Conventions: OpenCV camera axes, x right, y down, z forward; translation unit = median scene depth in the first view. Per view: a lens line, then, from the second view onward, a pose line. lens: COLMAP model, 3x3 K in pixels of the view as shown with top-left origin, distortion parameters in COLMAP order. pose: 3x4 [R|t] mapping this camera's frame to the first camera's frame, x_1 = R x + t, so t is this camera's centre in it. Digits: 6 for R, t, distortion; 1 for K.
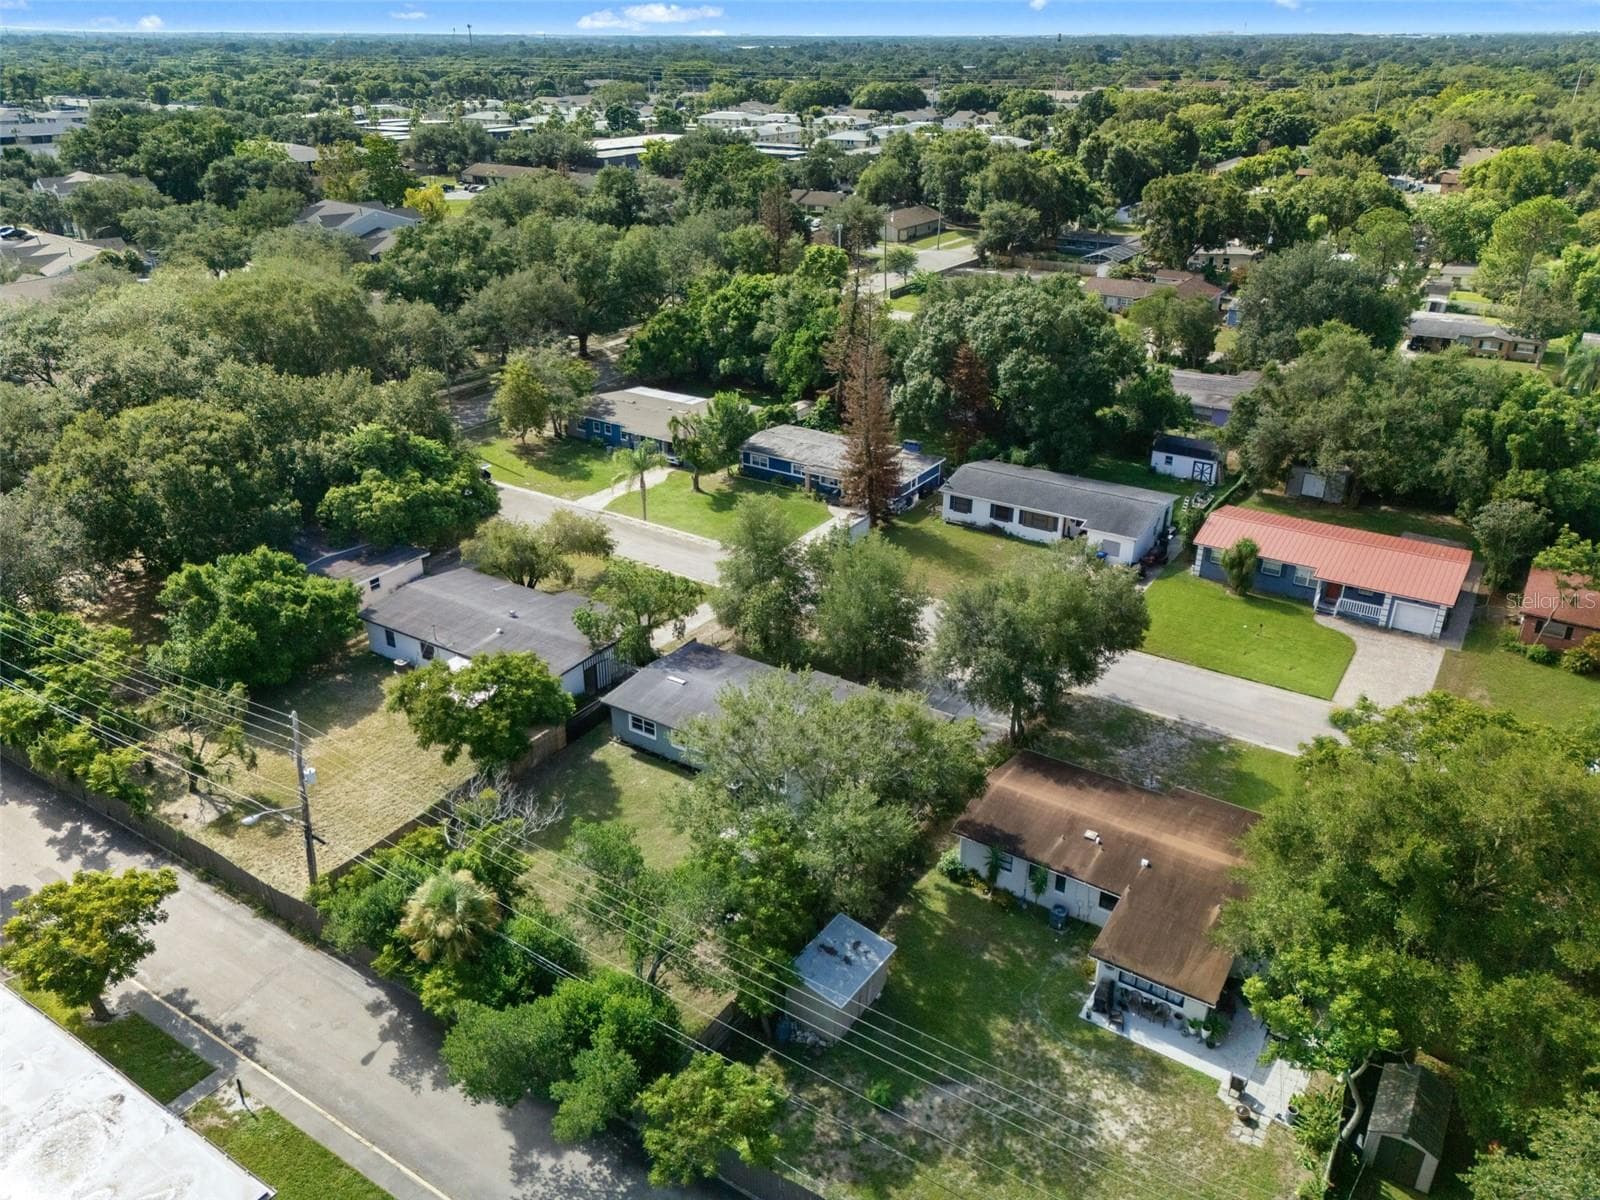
lens RADIAL K [[1159.8, 0, 757.9], [0, 1159.8, 594.2], [0, 0, 1]] dist [0.083989, -0.108781]
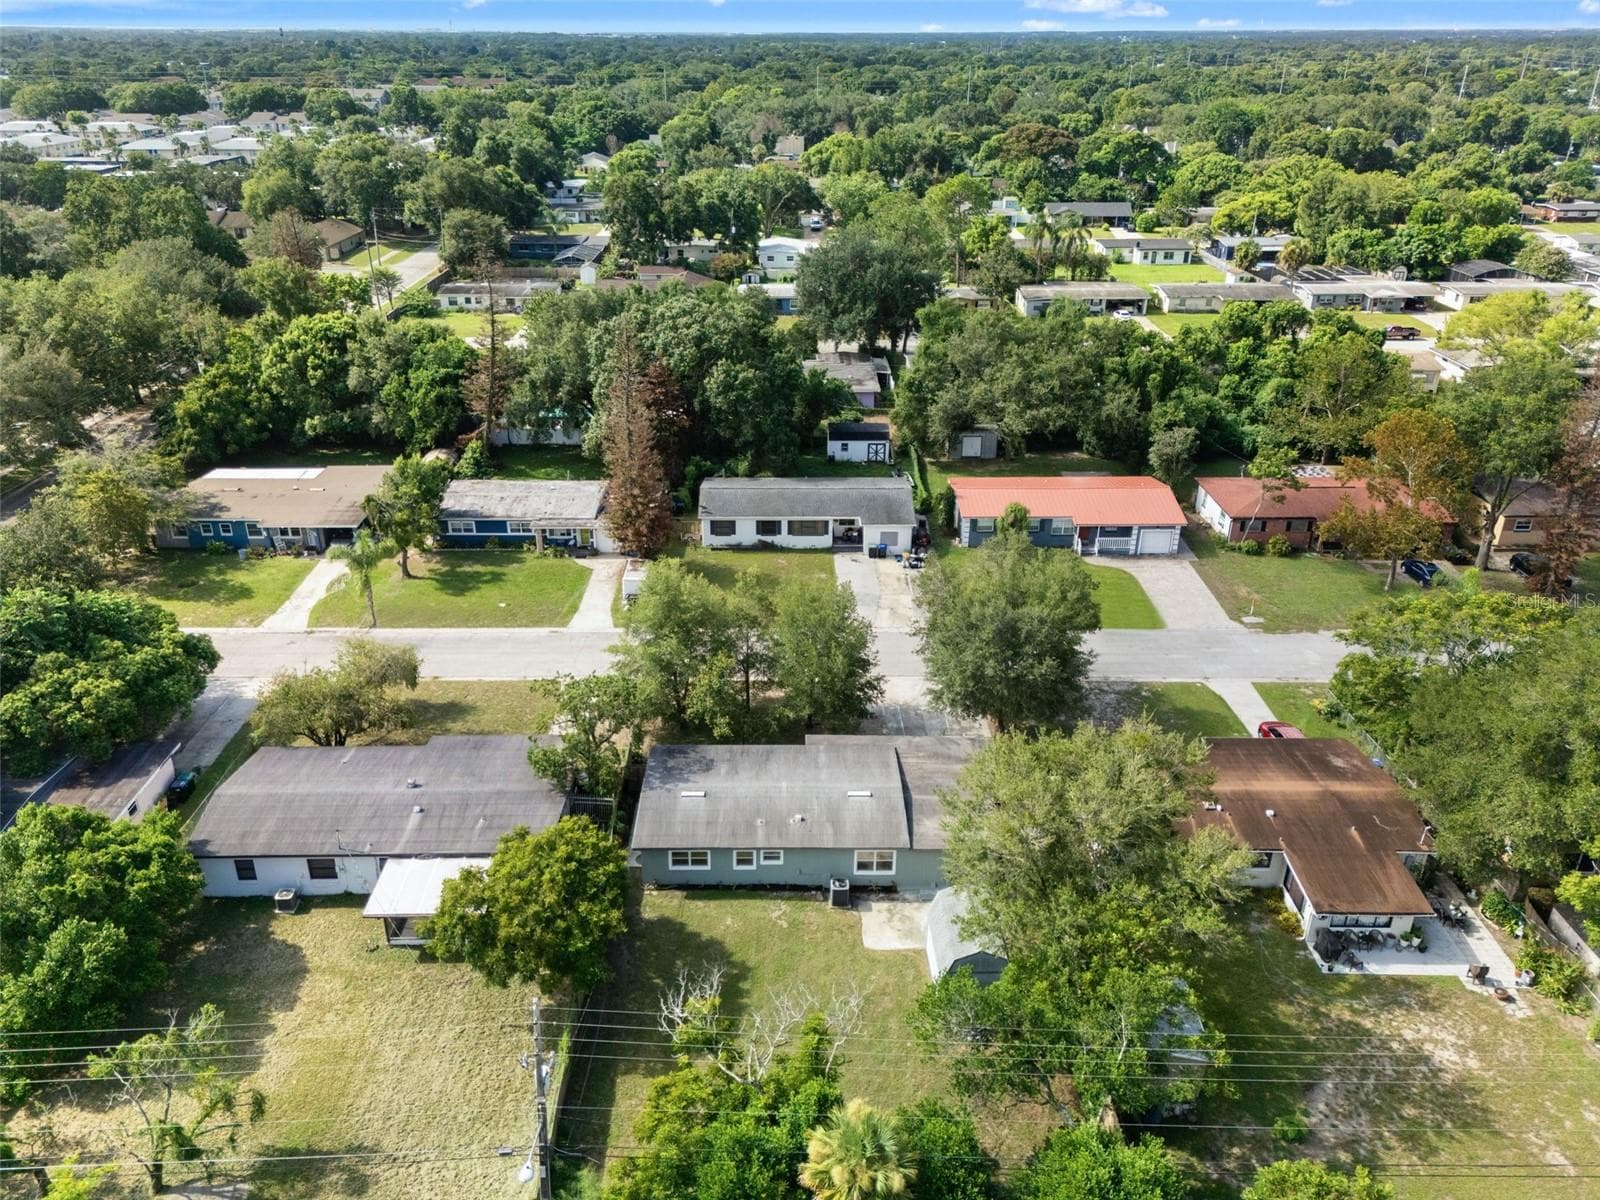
lens RADIAL K [[1173.3, 0, 773.5], [0, 1173.3, 601.4], [0, 0, 1]] dist [0.100854, -0.117322]
pose [[0.827678, -0.238385, 0.508056, -0.292995], [0.237706, 0.968995, 0.067414, -0.073304], [-0.508375, 0.064971, 0.858682, 0.155711]]
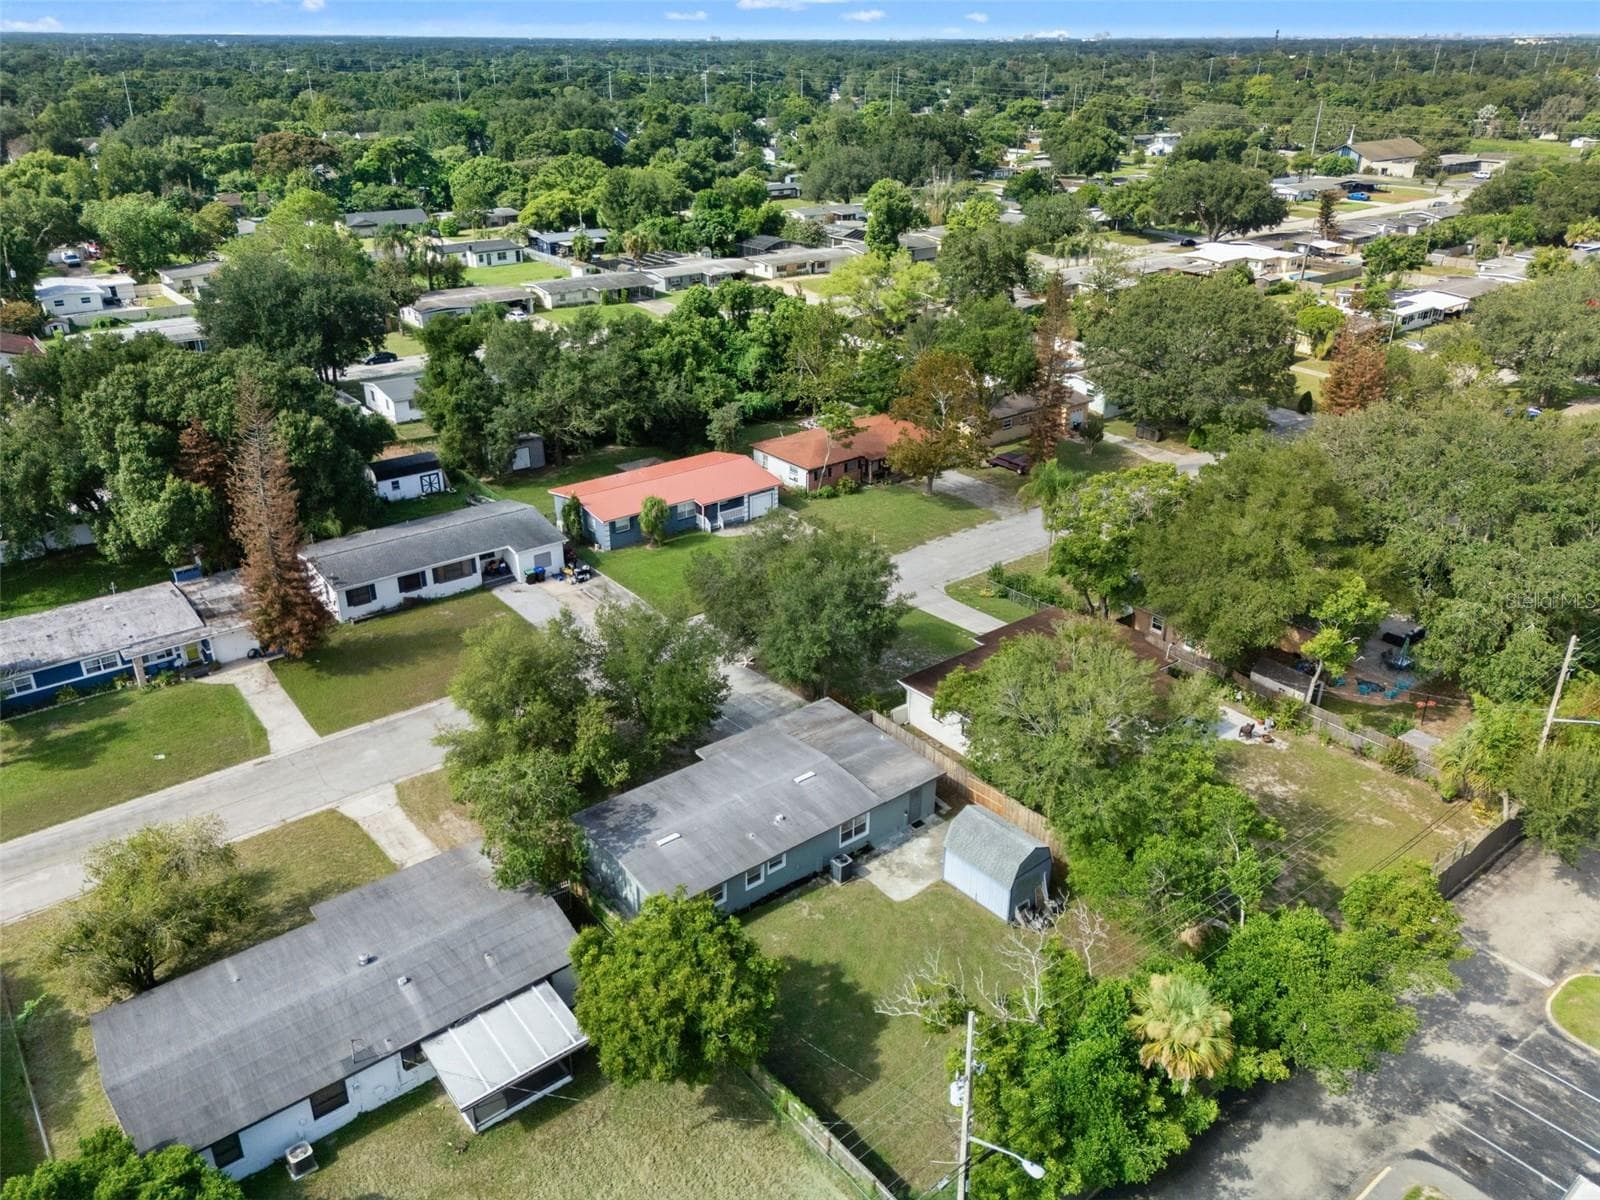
lens RADIAL K [[1186.9, 0, 800.0], [0, 1186.9, 600.0], [0, 0, 1]] dist [0.087963, -0.127376]
pose [[0.291194, -0.400733, 0.868688, -0.478532], [0.405960, 0.873989, 0.267096, -0.175116], [-0.866258, 0.274876, 0.417182, 0.368691]]
